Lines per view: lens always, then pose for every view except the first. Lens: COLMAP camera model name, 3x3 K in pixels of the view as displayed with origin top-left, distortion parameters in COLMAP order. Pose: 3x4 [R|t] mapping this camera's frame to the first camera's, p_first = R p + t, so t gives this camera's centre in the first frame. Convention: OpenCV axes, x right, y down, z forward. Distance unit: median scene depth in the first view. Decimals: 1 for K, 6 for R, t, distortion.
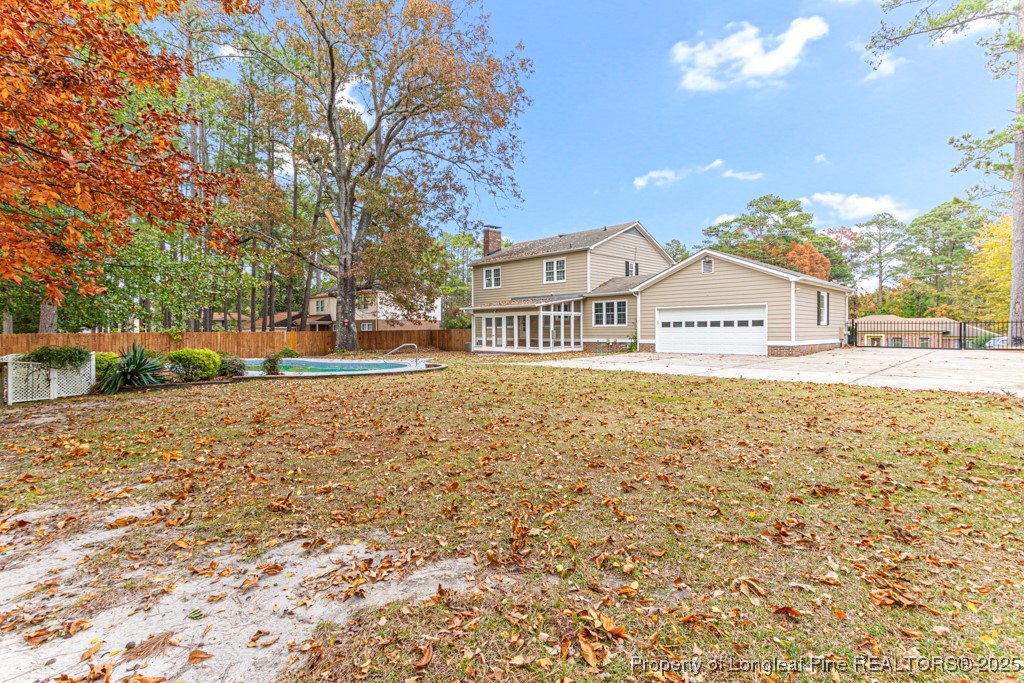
lens RADIAL K [[498.4, 0, 499.6], [0, 498.4, 331.5], [0, 0, 1]] dist [0.030861, 0.001059]
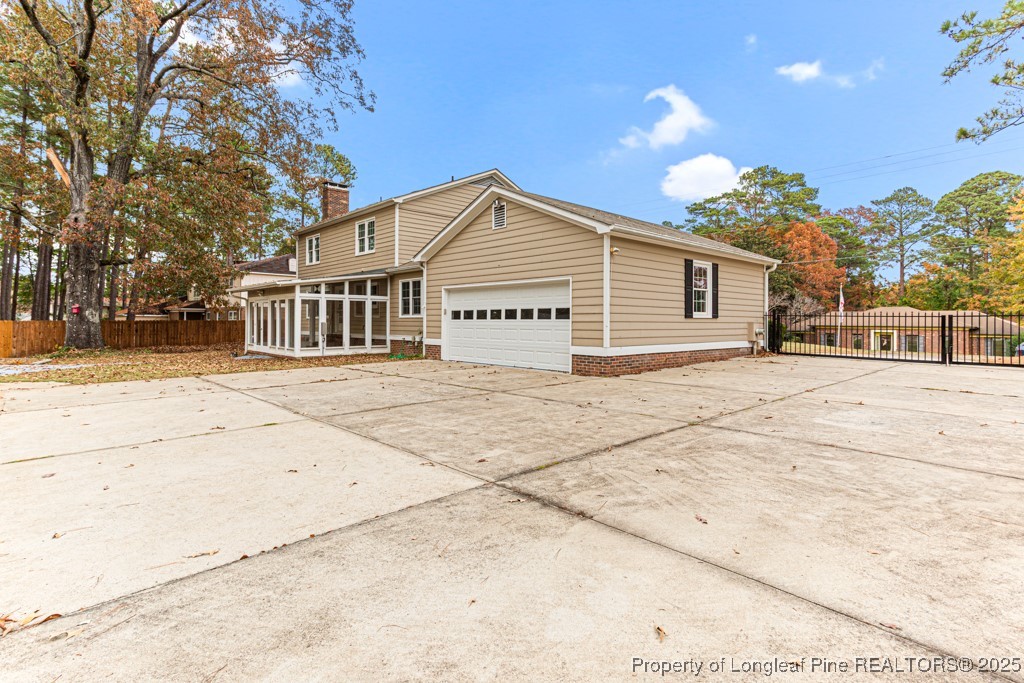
lens RADIAL K [[512.6, 0, 485.9], [0, 512.6, 313.1], [0, 0, 1]] dist [0.030934, 0.000850]
pose [[0.998741, 0.007874, -0.049546, 0.326752], [-0.008755, 0.999807, -0.017603, -0.004369], [0.049397, 0.018014, 0.998617, 0.305221]]
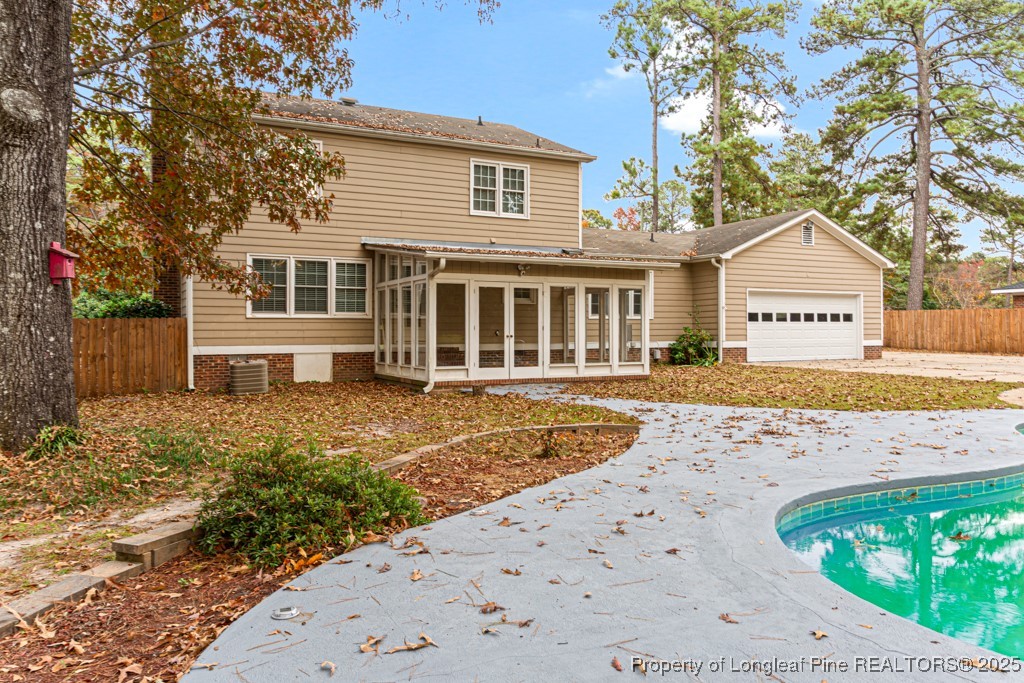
lens RADIAL K [[747.7, 0, 498.3], [0, 747.7, 327.0], [0, 0, 1]] dist [0.022489, -0.027010]
pose [[0.299361, 0.008254, 0.954104, -0.539603], [0.000228, 0.999962, -0.008723, 0.005710], [-0.954140, 0.002829, 0.299348, 0.835611]]
